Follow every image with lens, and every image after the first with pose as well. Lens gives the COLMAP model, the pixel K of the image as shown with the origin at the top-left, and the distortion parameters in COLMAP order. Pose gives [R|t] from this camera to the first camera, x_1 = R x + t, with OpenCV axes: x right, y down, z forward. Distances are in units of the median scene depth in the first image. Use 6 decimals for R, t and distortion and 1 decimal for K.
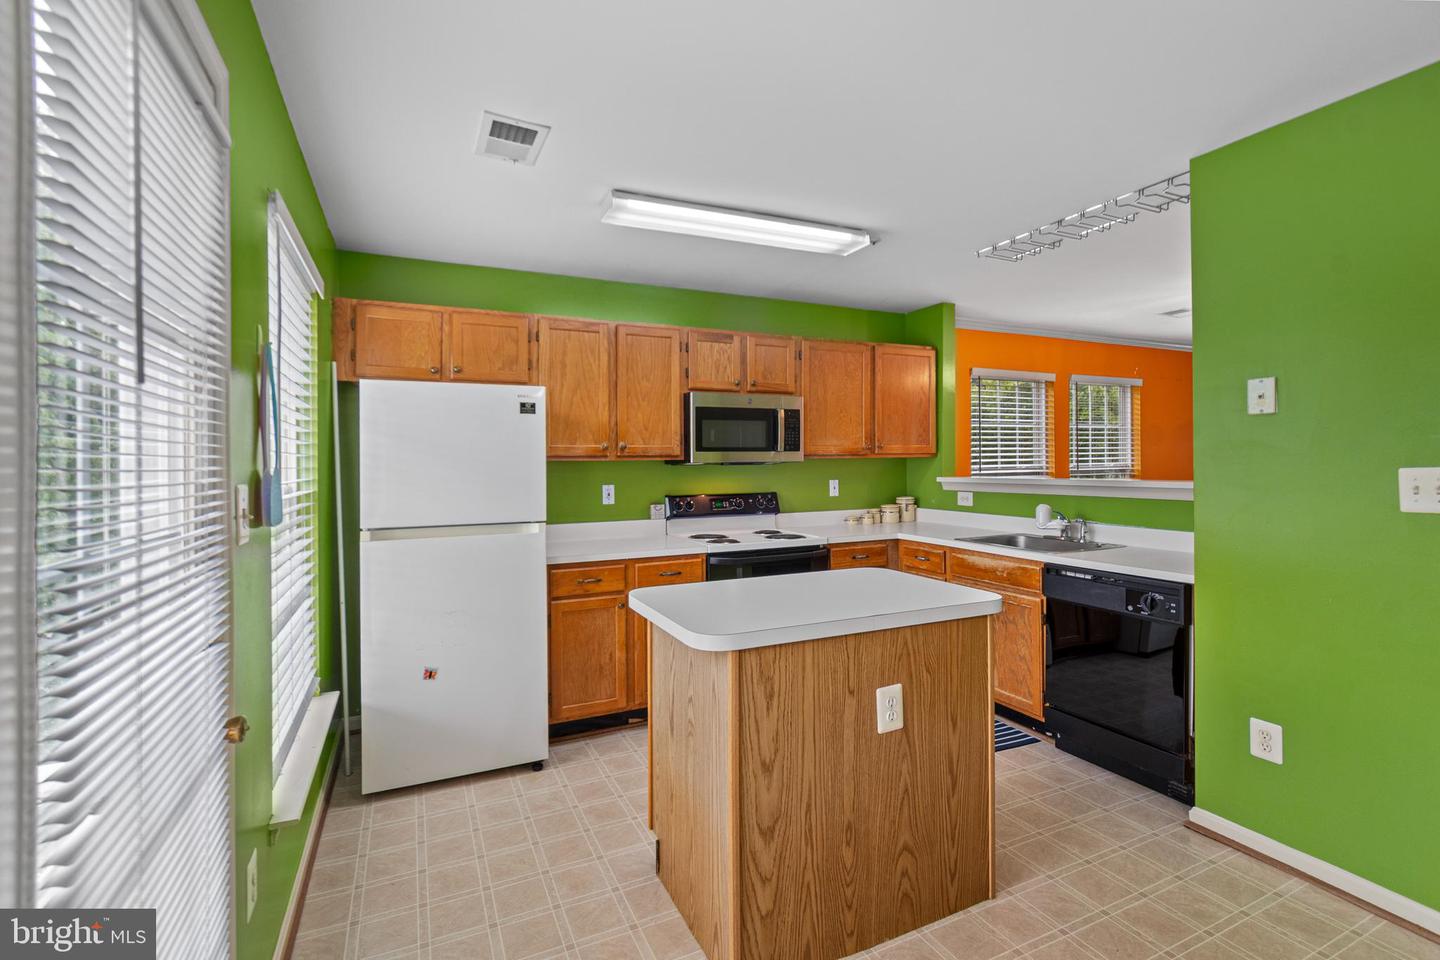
lens RADIAL K [[642.7, 0, 703.5], [0, 642.7, 460.0], [0, 0, 1]] dist [-0.002808, -0.000369]
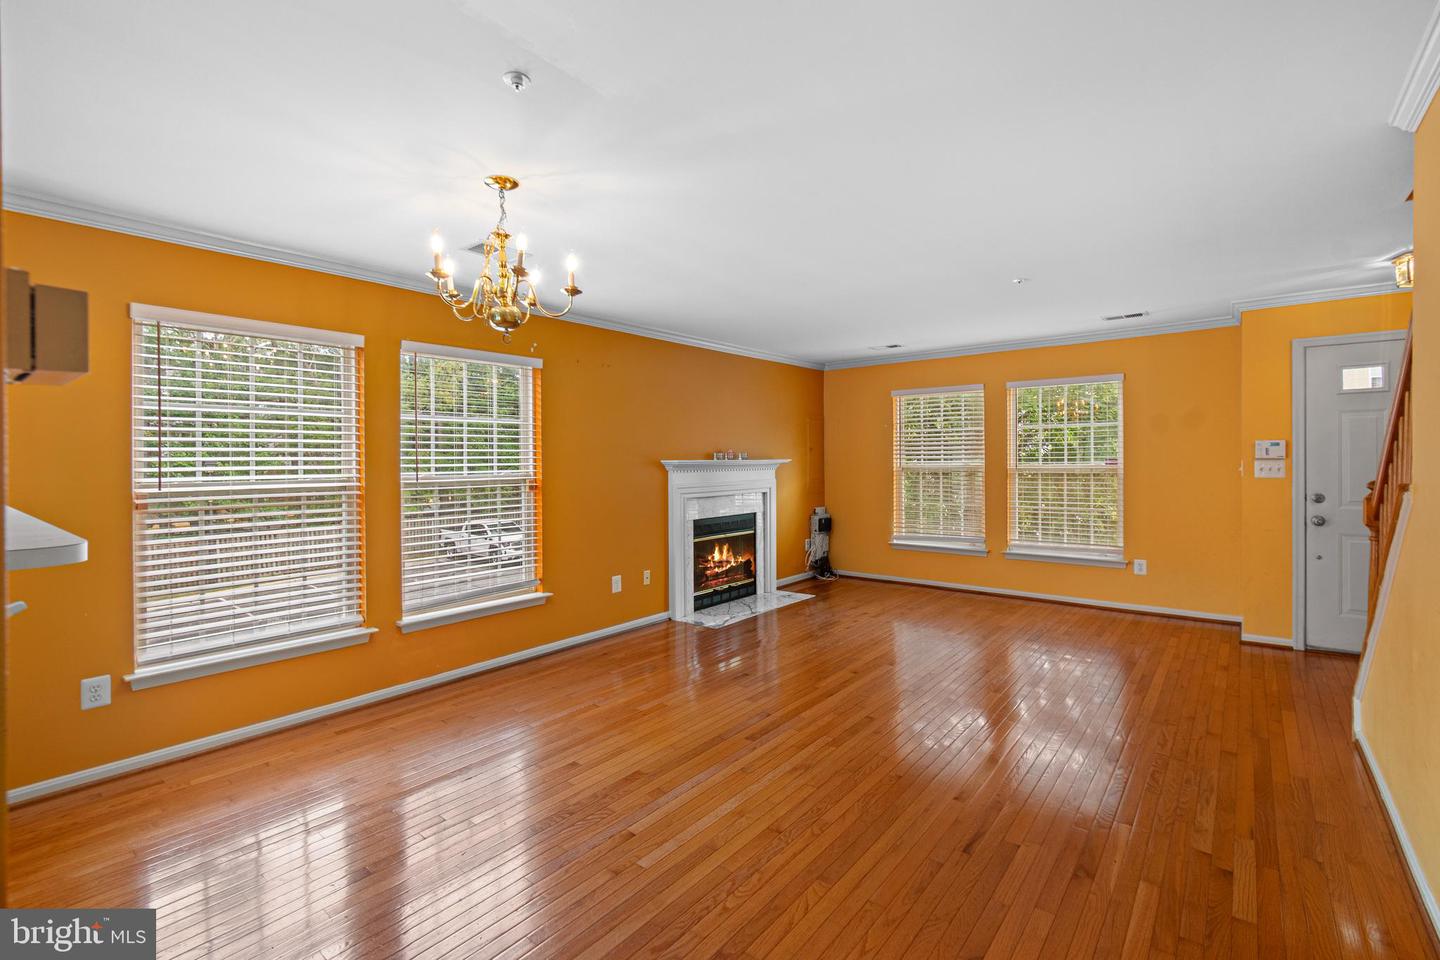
lens RADIAL K [[641.0, 0, 723.2], [0, 641.0, 469.9], [0, 0, 1]] dist [0.000741, 0.000001]
pose [[0.891988, -0.003009, 0.452049, 1.186974], [-0.003799, 0.999893, 0.014152, -0.017304], [-0.452043, -0.014341, 0.891881, 0.520583]]
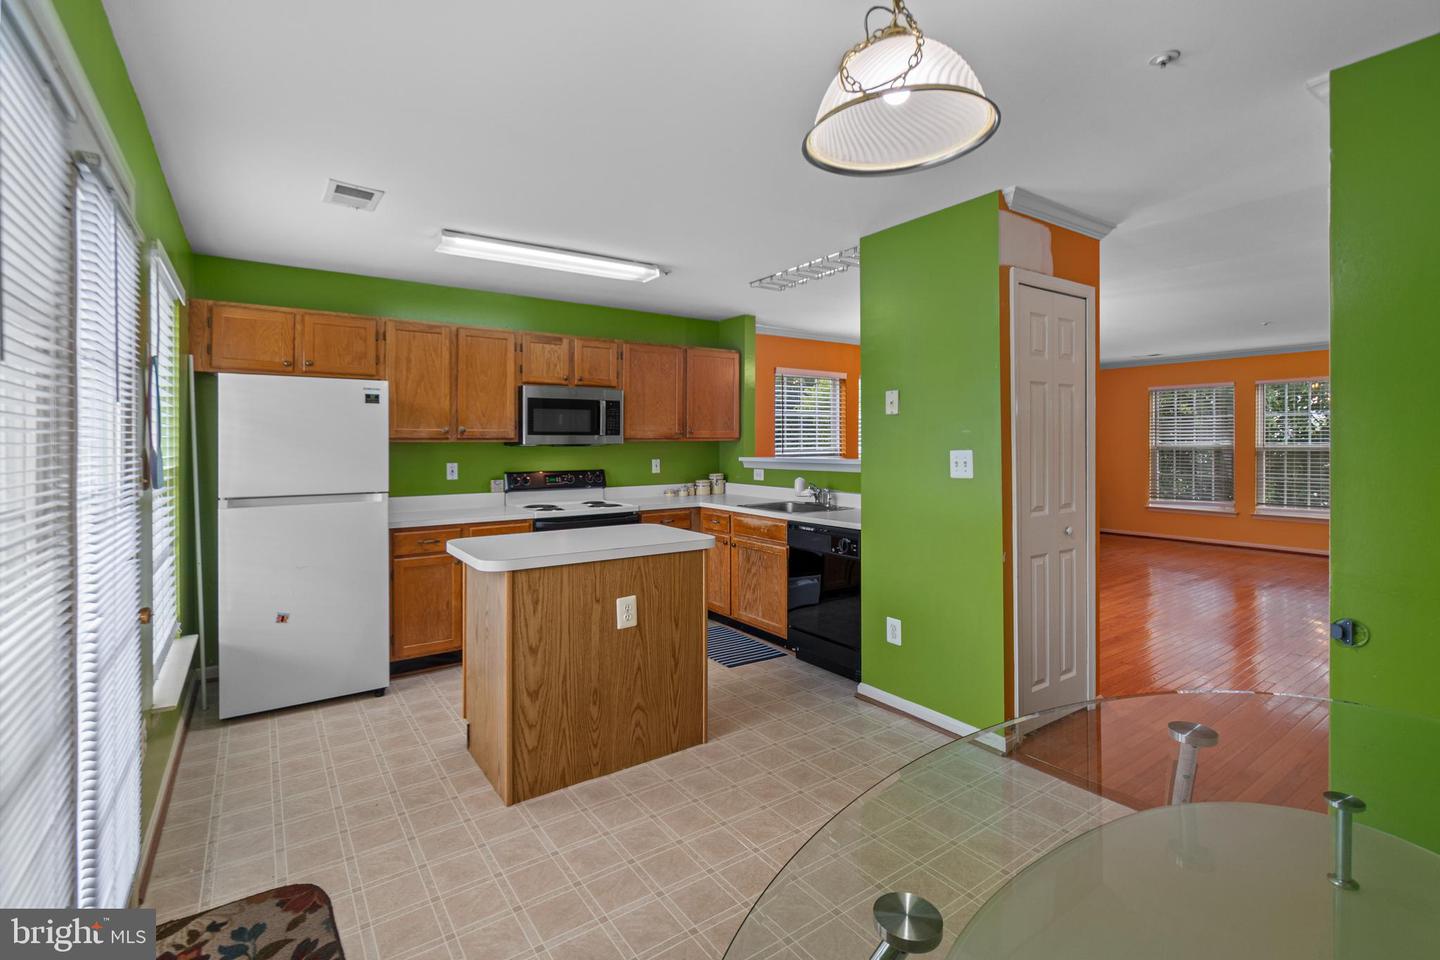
lens RADIAL K [[647.1, 0, 710.9], [0, 647.1, 444.5], [0, 0, 1]] dist [-0.000421, -0.000437]
pose [[0.983264, 0.005583, 0.182099, 0.143719], [-0.006428, 0.999971, 0.004055, -0.003607], [-0.182071, -0.005158, 0.983272, -0.342516]]
